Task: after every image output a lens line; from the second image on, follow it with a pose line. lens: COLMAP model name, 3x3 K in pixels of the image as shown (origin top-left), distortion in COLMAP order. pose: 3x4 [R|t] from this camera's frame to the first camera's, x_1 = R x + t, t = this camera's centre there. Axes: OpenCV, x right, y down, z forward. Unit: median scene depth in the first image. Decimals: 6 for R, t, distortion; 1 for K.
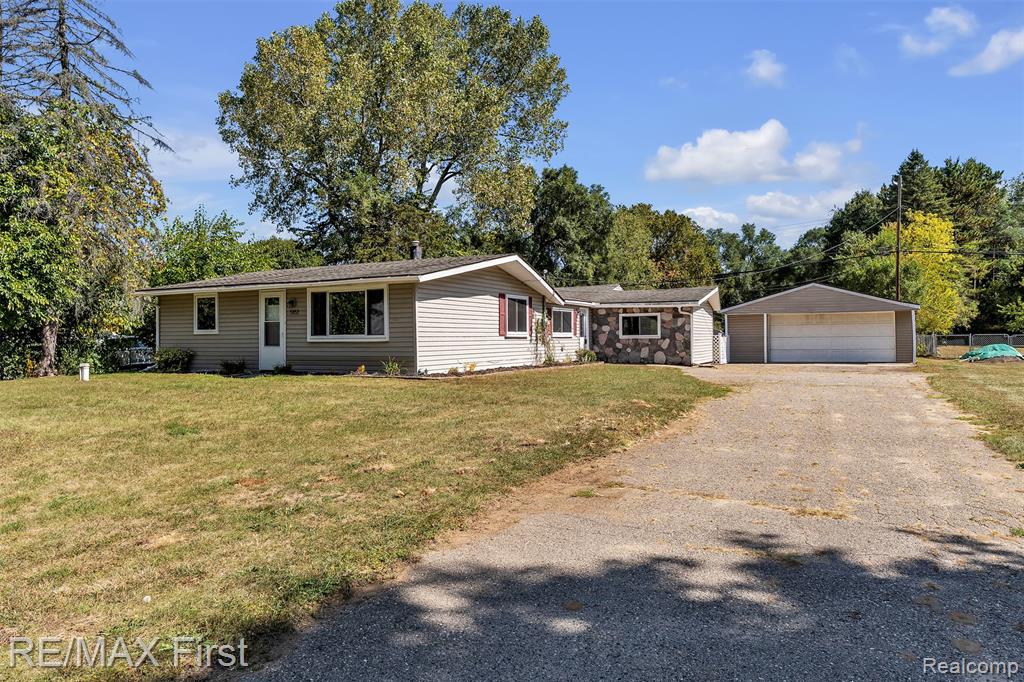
lens RADIAL K [[682.6, 0, 510.0], [0, 682.6, 337.1], [0, 0, 1]] dist [-0.000314, 0.001861]
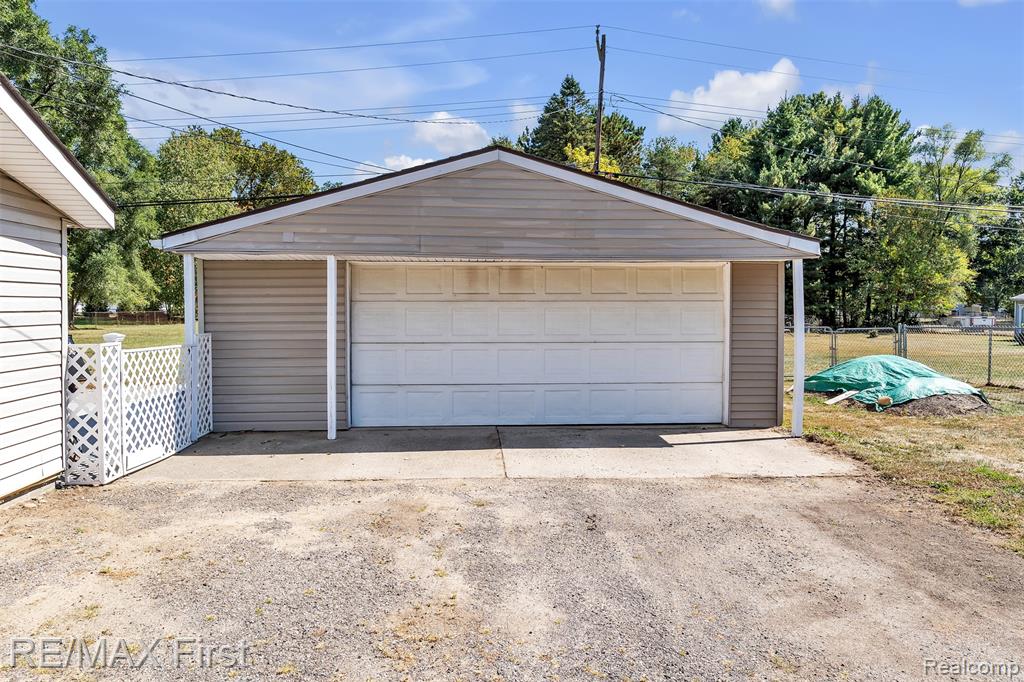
lens RADIAL K [[682.6, 0, 507.6], [0, 682.6, 335.6], [0, 0, 1]] dist [-0.000314, 0.001861]
pose [[0.866977, -0.007537, 0.498291, 0.497991], [-0.011464, 0.999319, 0.035062, -0.022640], [-0.498216, -0.036111, 0.866300, 1.215244]]
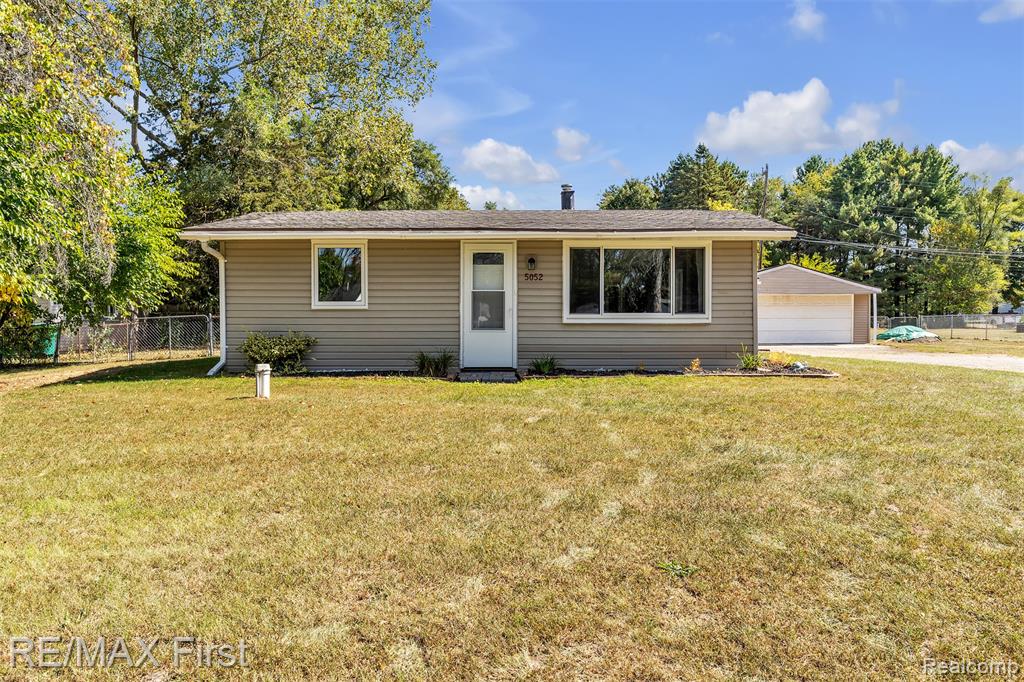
lens RADIAL K [[717.9, 0, 509.4], [0, 717.9, 340.1], [0, 0, 1]] dist [-0.004323, -0.000432]
pose [[0.895378, -0.006784, 0.445255, -0.619227], [-0.008901, 0.999411, 0.033128, 0.000738], [-0.445218, -0.033625, 0.894791, 0.391734]]
